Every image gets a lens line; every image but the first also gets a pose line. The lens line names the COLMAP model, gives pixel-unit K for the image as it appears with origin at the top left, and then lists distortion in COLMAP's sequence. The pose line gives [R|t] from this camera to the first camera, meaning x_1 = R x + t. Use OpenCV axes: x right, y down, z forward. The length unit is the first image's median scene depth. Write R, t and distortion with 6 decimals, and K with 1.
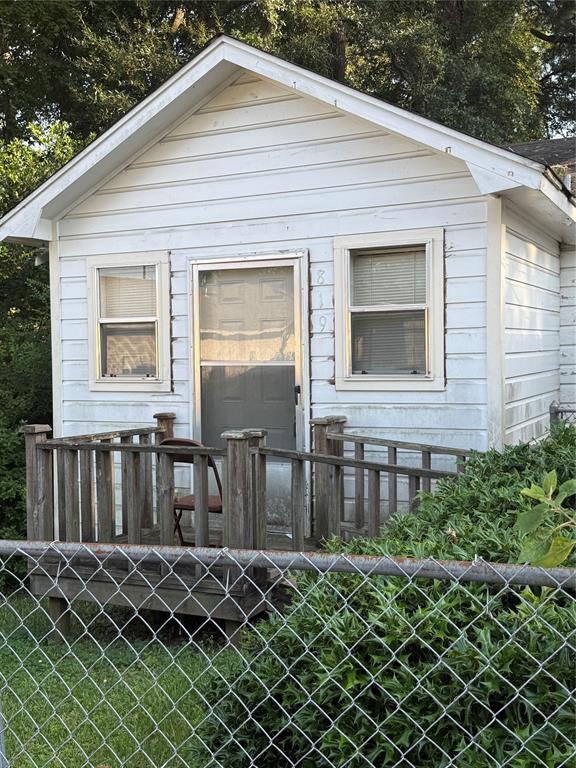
lens RADIAL K [[863.5, 0, 288.0], [0, 863.5, 384.0], [0, 0, 1]] dist [0.102892, -0.015156]
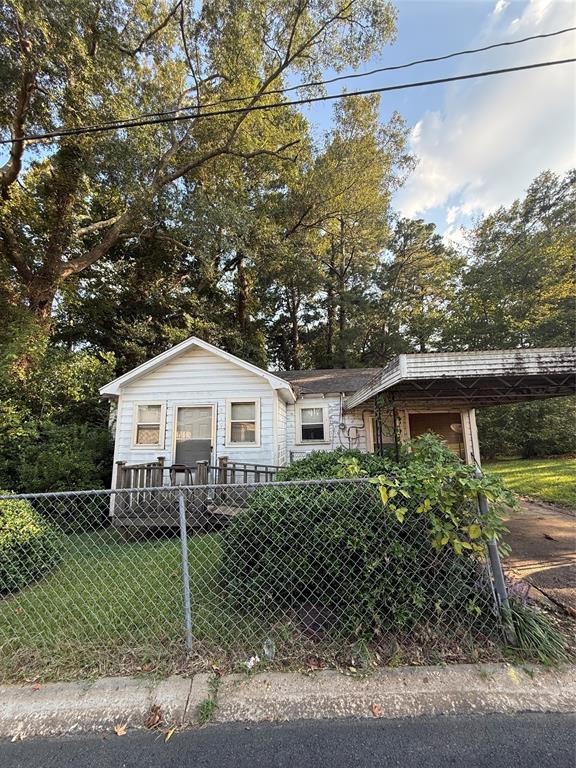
lens RADIAL K [[304.1, 0, 288.0], [0, 304.1, 384.0], [0, 0, 1]] dist [0.001668, 0.000121]
pose [[0.934838, 0.060219, 0.349931, -0.126061], [0.012800, 0.979158, -0.202695, 0.008256], [-0.354844, 0.193966, 0.914583, -0.114936]]
